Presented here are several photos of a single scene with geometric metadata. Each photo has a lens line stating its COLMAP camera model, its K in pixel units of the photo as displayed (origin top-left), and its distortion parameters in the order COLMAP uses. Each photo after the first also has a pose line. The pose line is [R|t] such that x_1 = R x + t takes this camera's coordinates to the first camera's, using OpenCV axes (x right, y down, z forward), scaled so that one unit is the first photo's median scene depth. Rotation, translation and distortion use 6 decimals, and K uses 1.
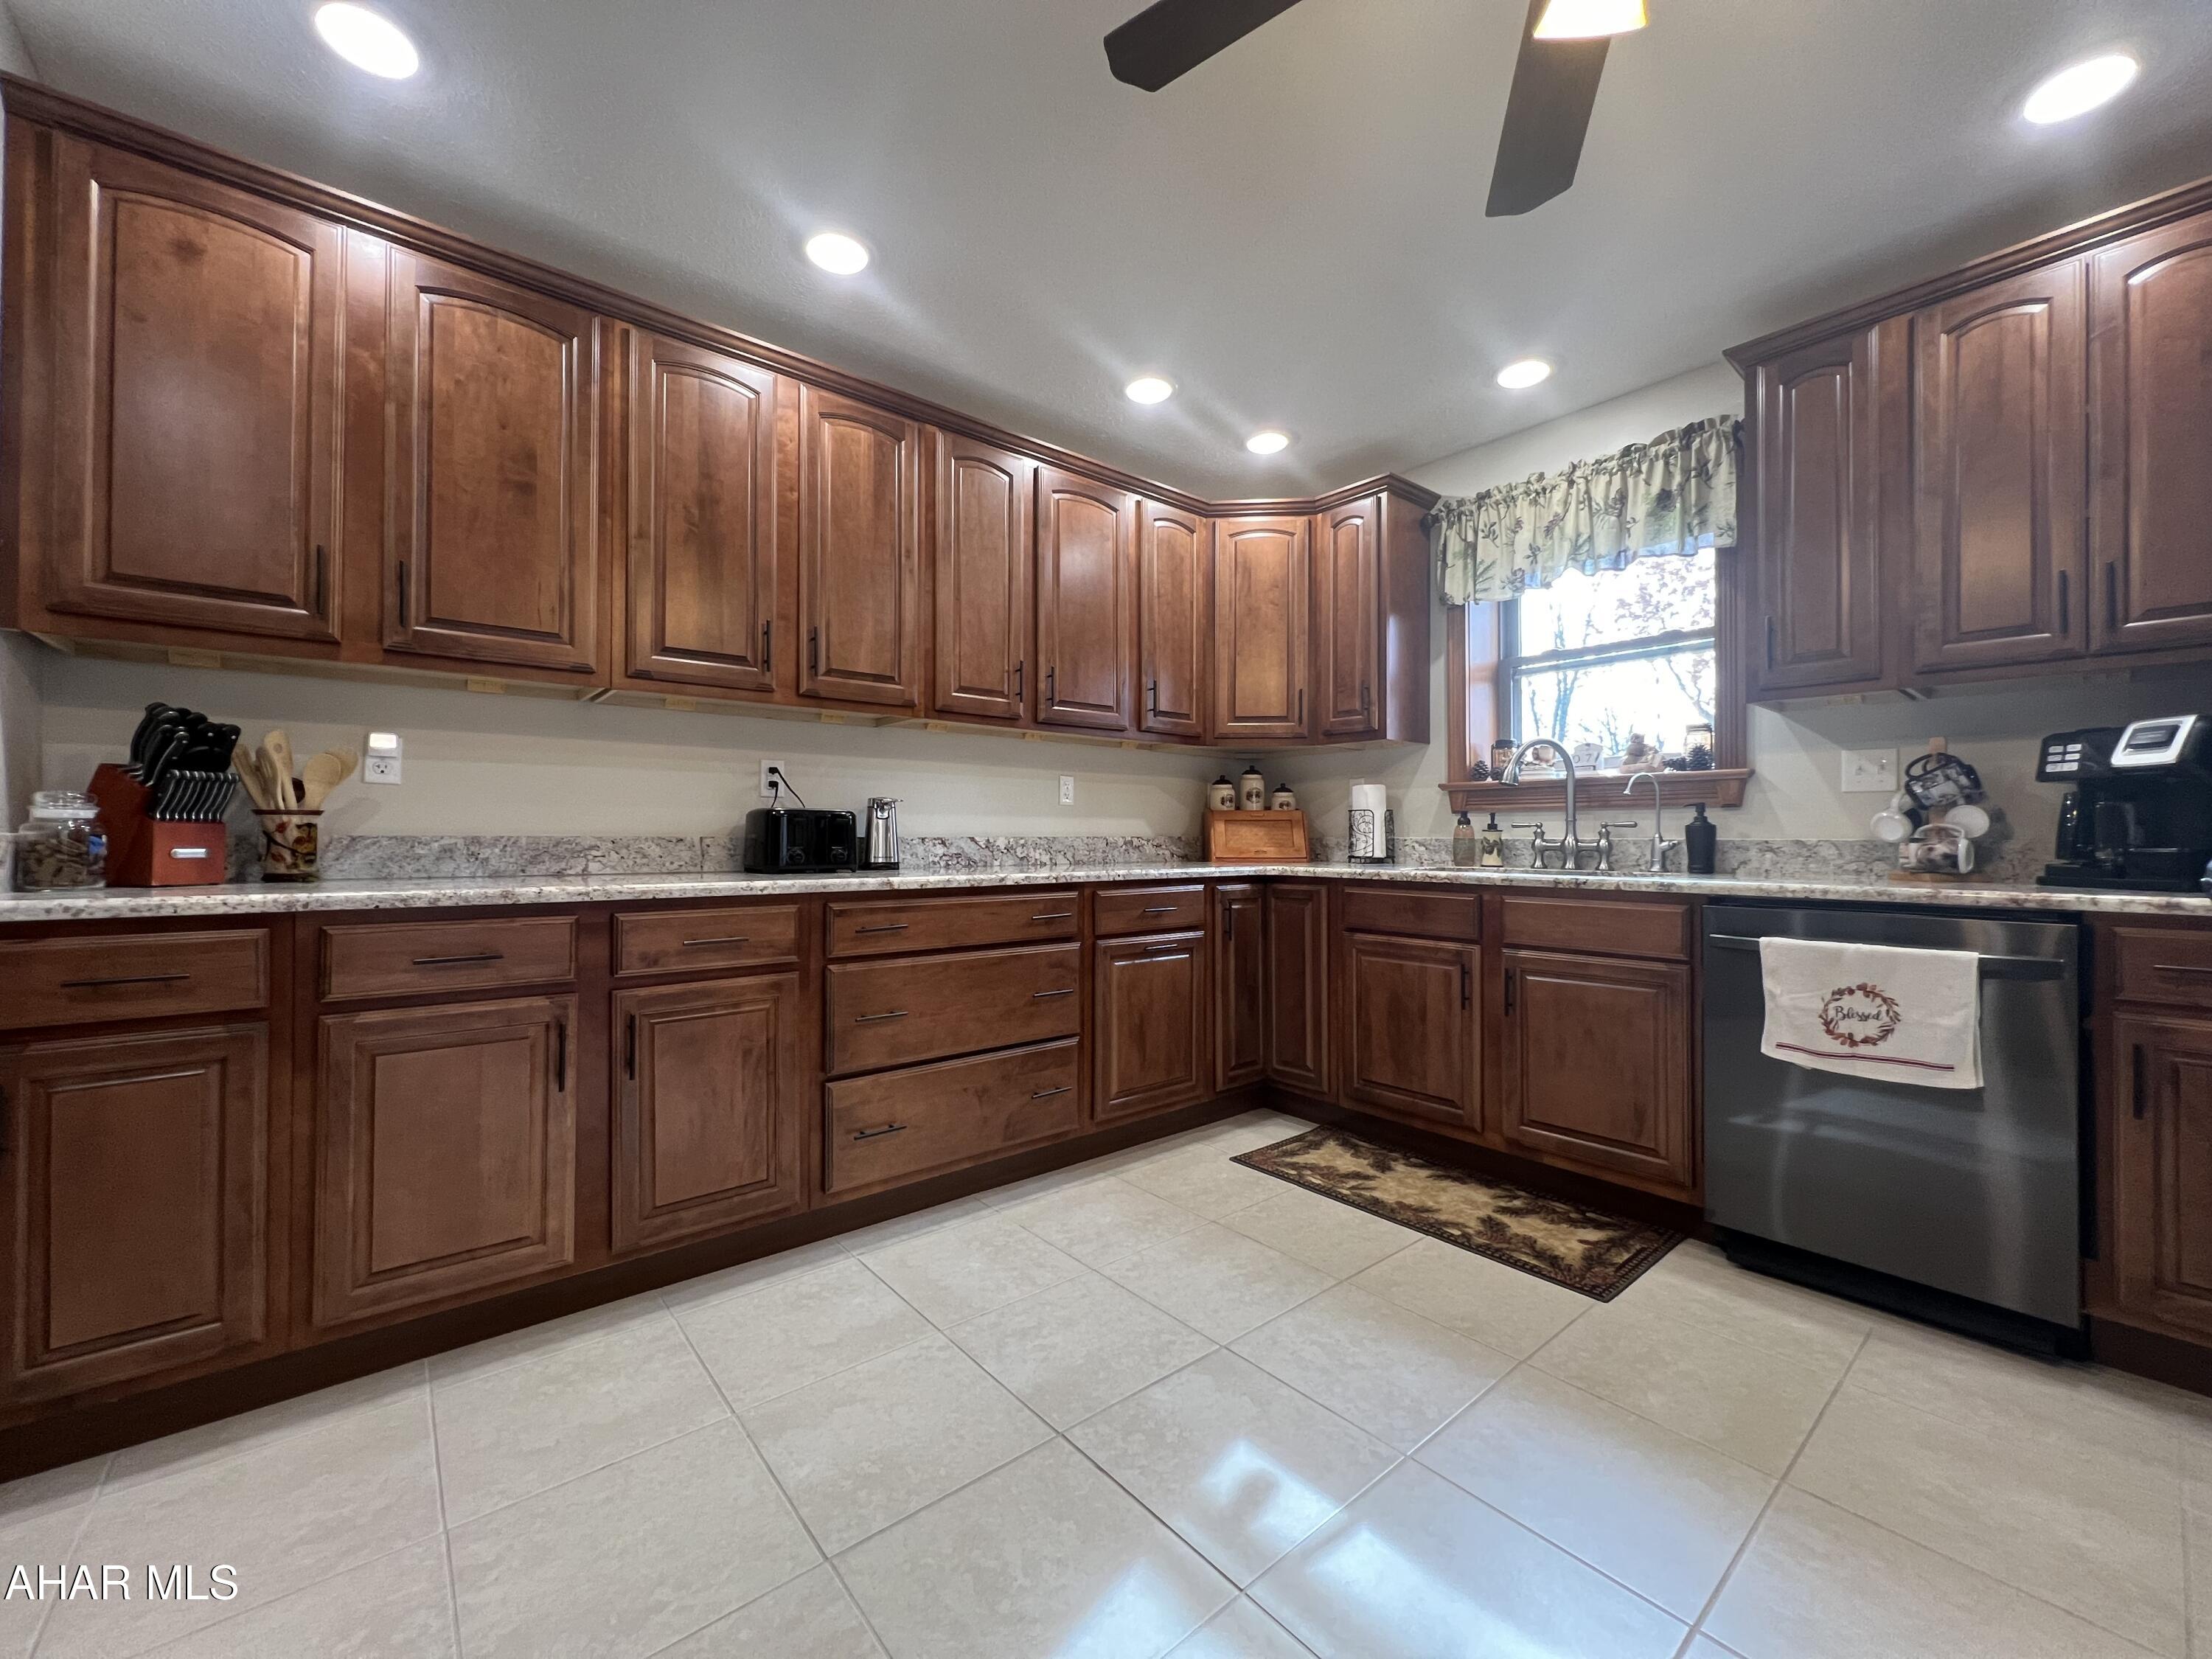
lens RADIAL K [[880.9, 0, 1101.7], [0, 880.9, 829.1], [0, 0, 1]] dist [-0.002602, 0.000841]
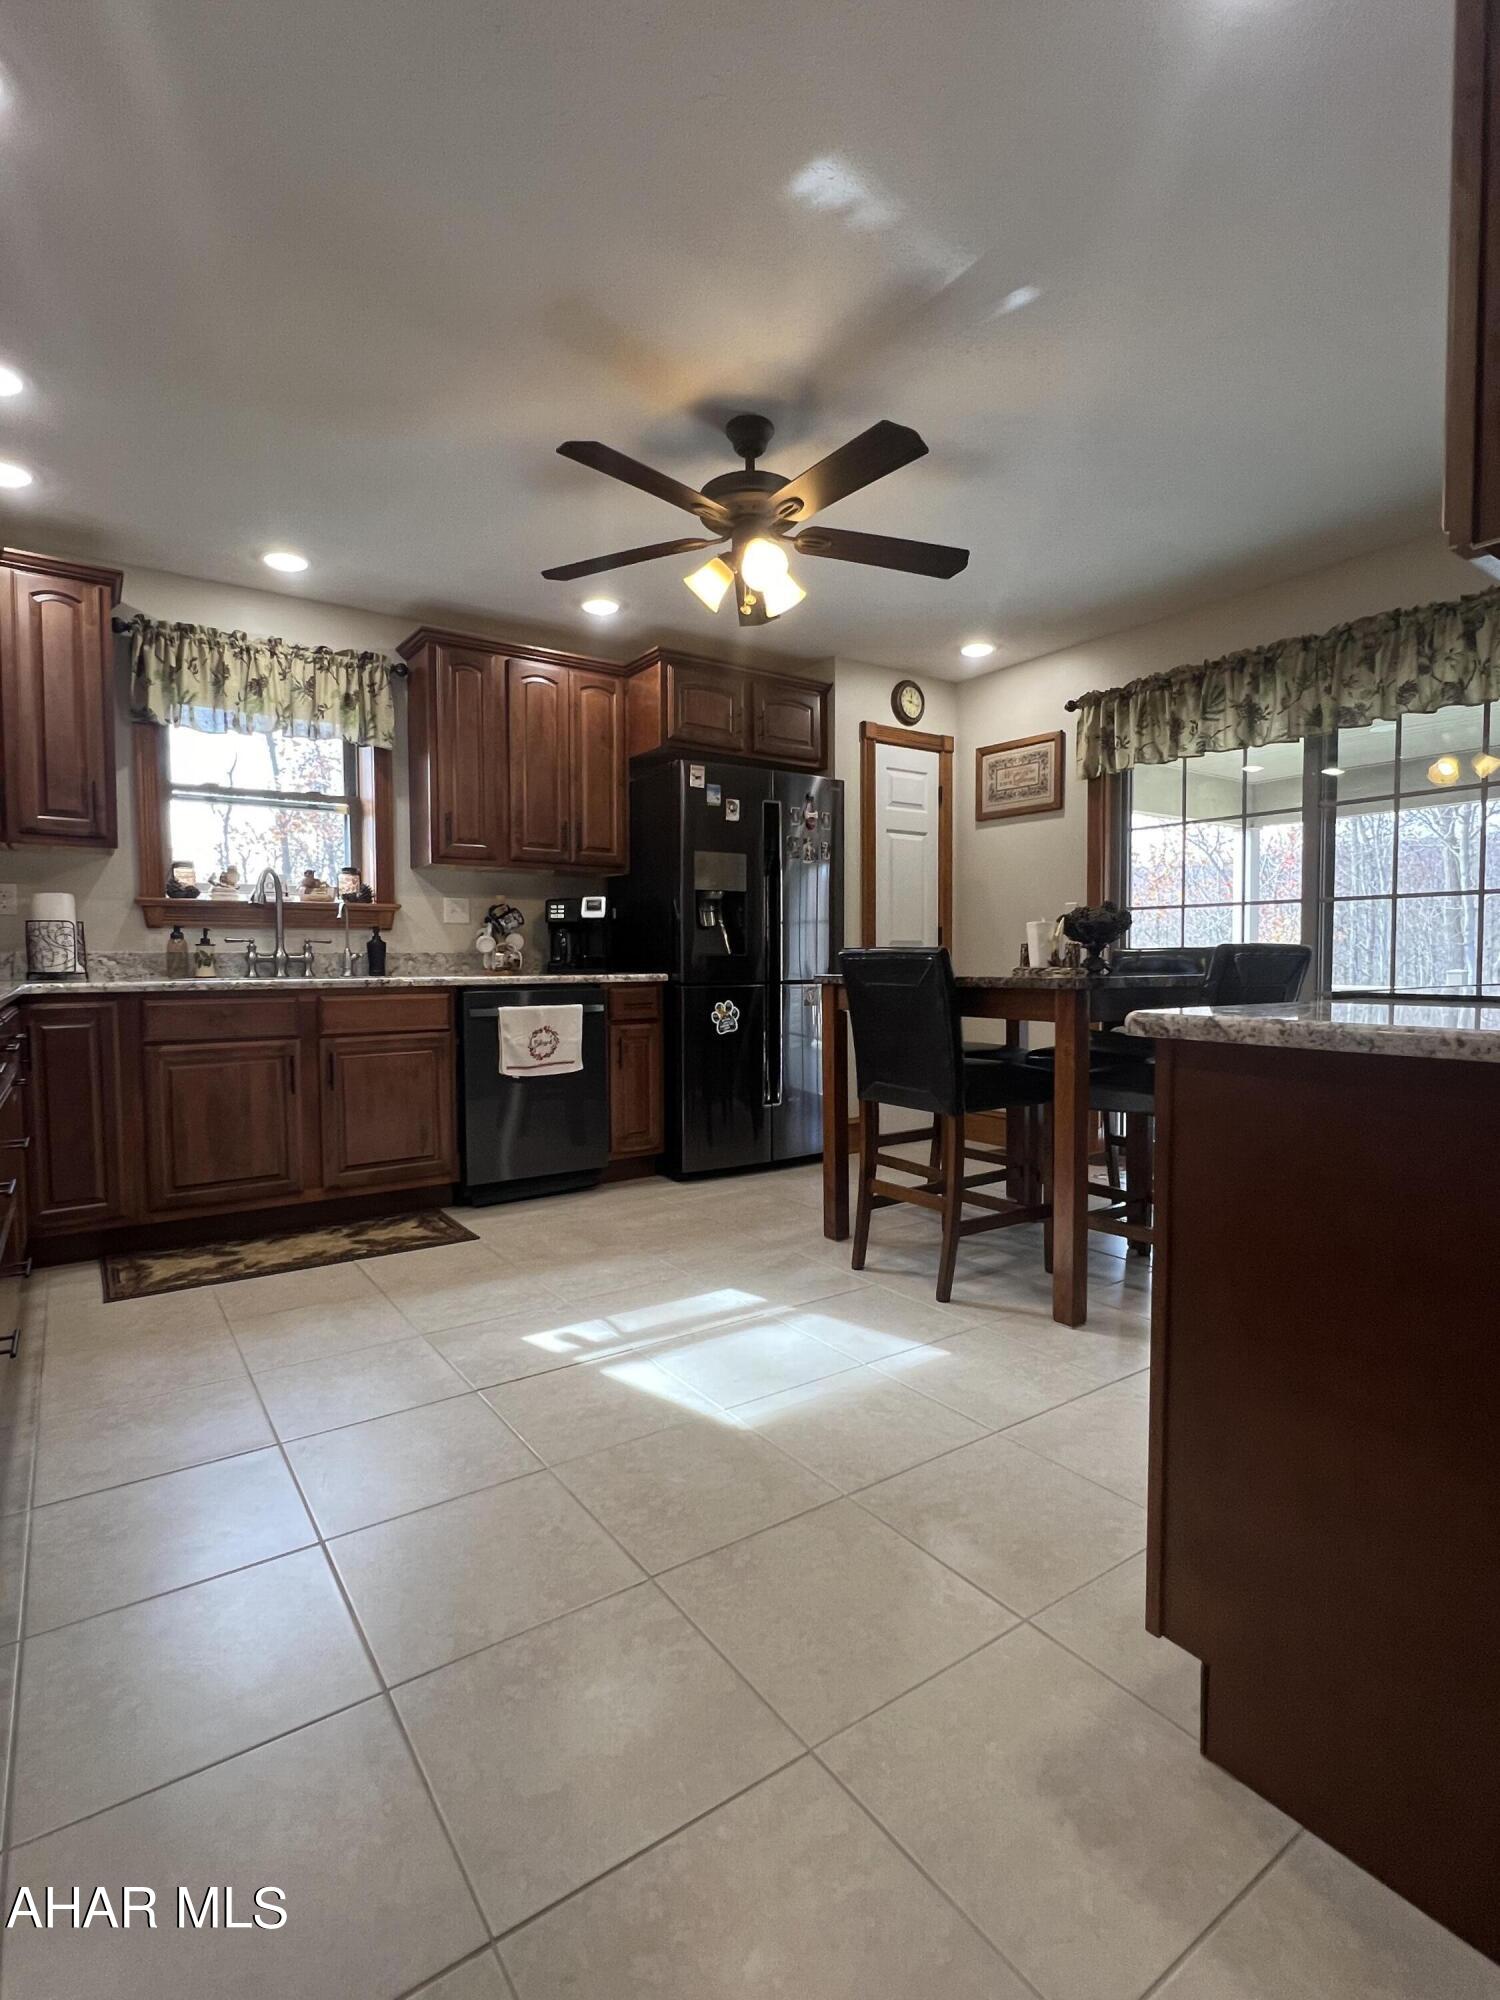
lens RADIAL K [[970.2, 0, 752.7], [0, 970.2, 1003.3], [0, 0, 1]] dist [-0.003704, -0.000146]
pose [[0.080143, -0.048009, 0.995627, -0.835261], [-0.002906, 0.998824, 0.048397, 0.016564], [-0.996779, -0.006772, 0.079909, 0.270369]]
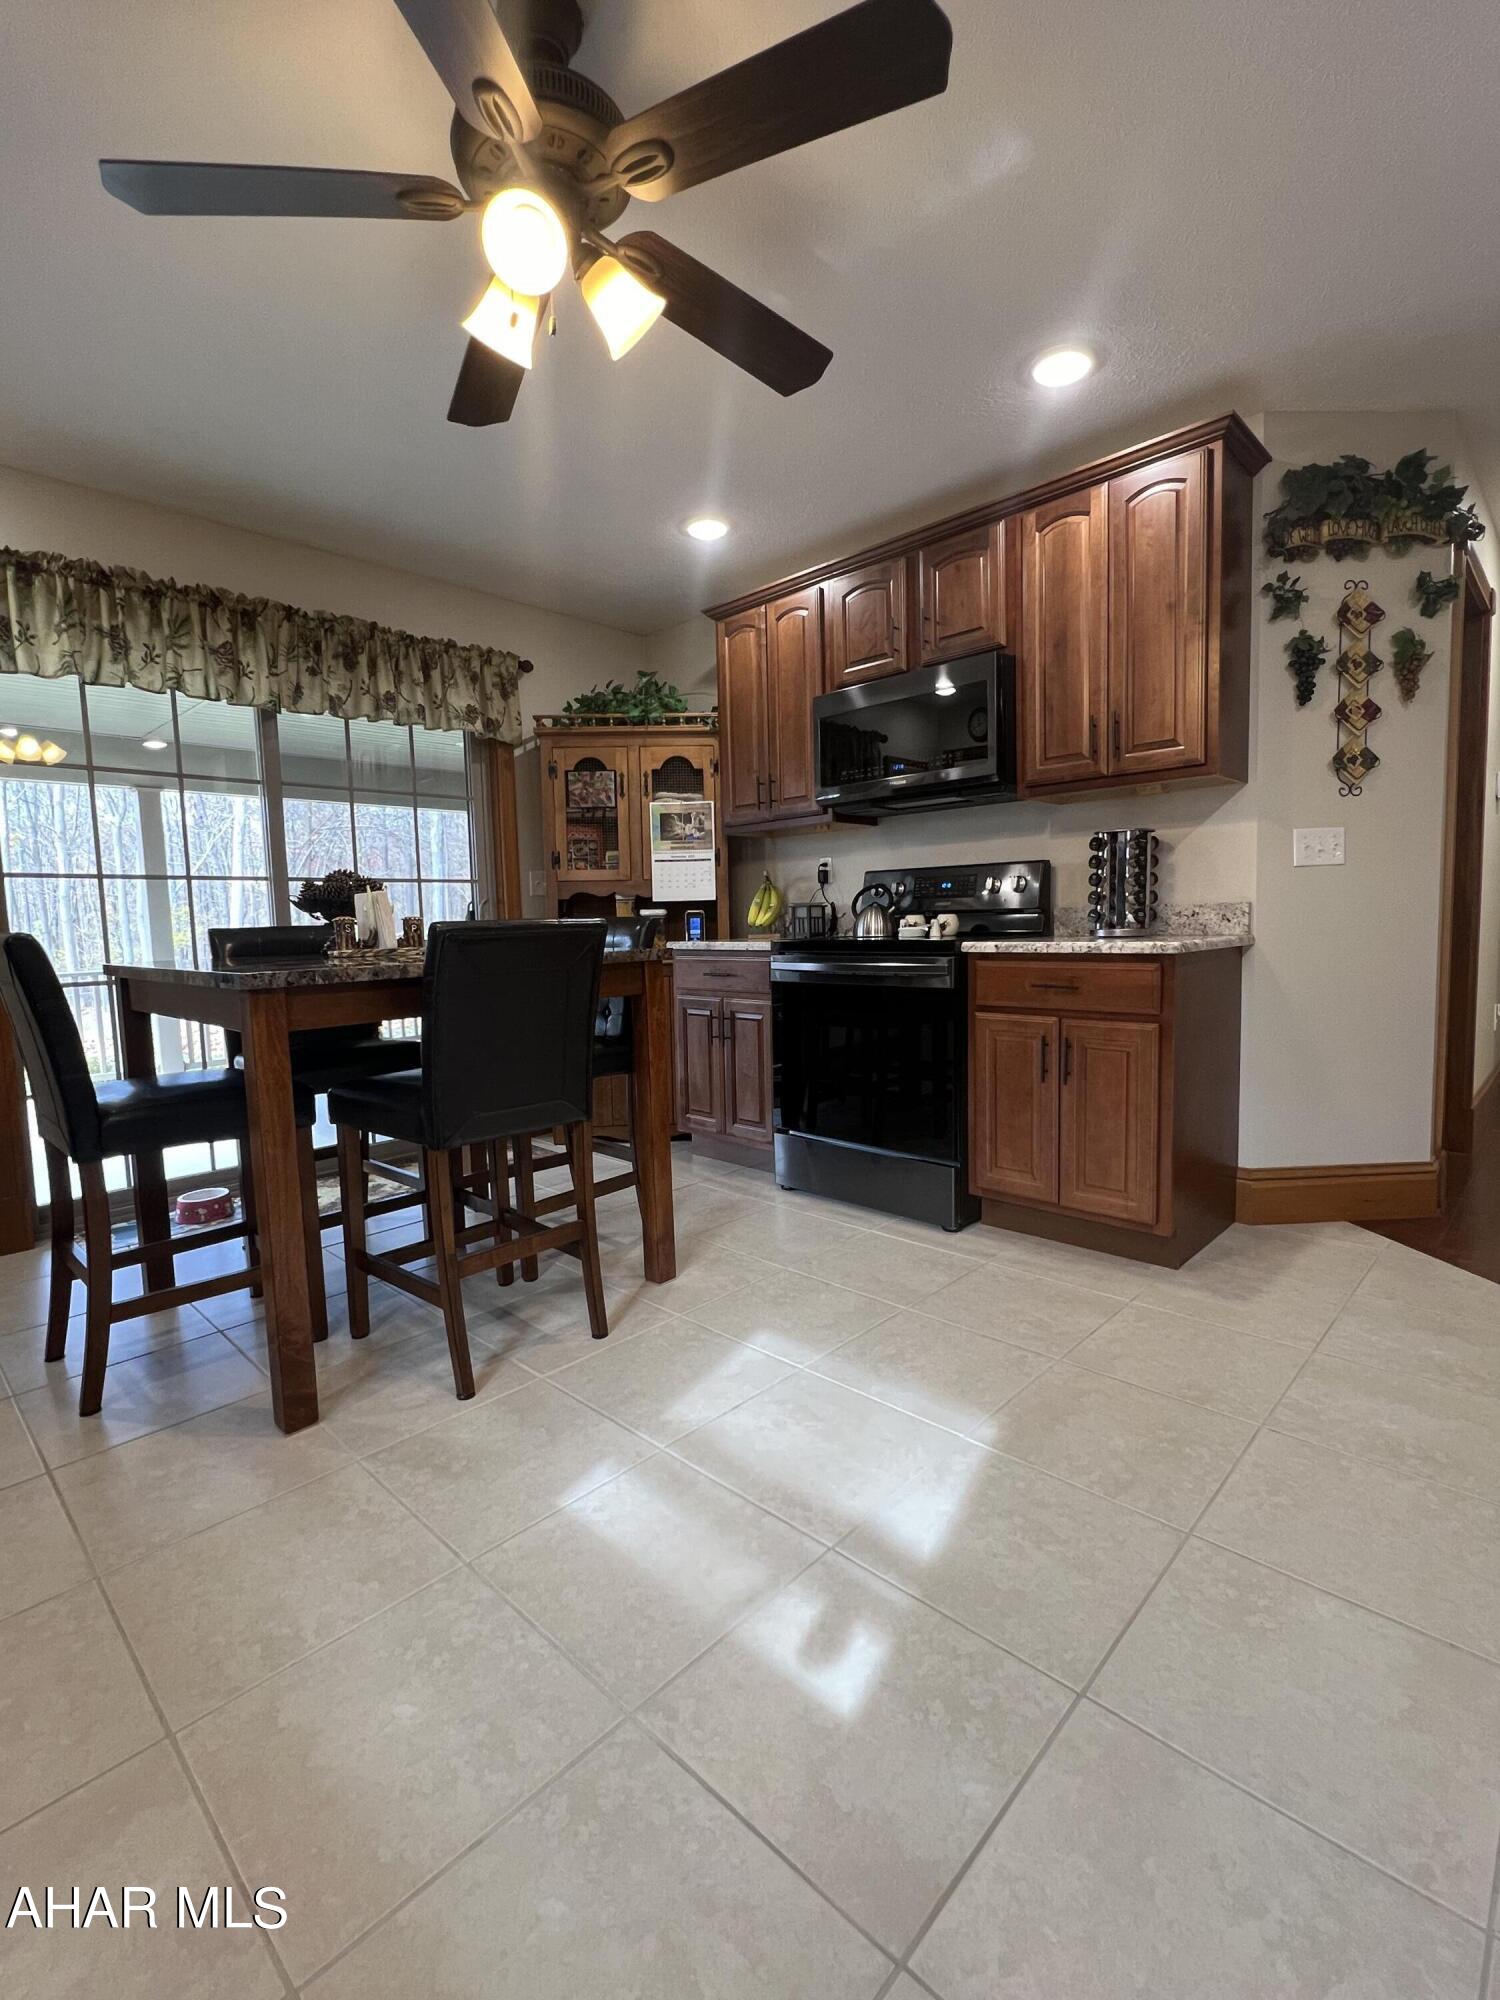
lens RADIAL K [[862.6, 0, 777.8], [0, 862.6, 997.4], [0, 0, 1]] dist [0.000190, -0.000133]
pose [[-0.993647, 0.035273, -0.106874, 0.154788], [0.026138, 0.995978, 0.085704, 0.015494], [0.109467, 0.082366, -0.990572, 0.947212]]
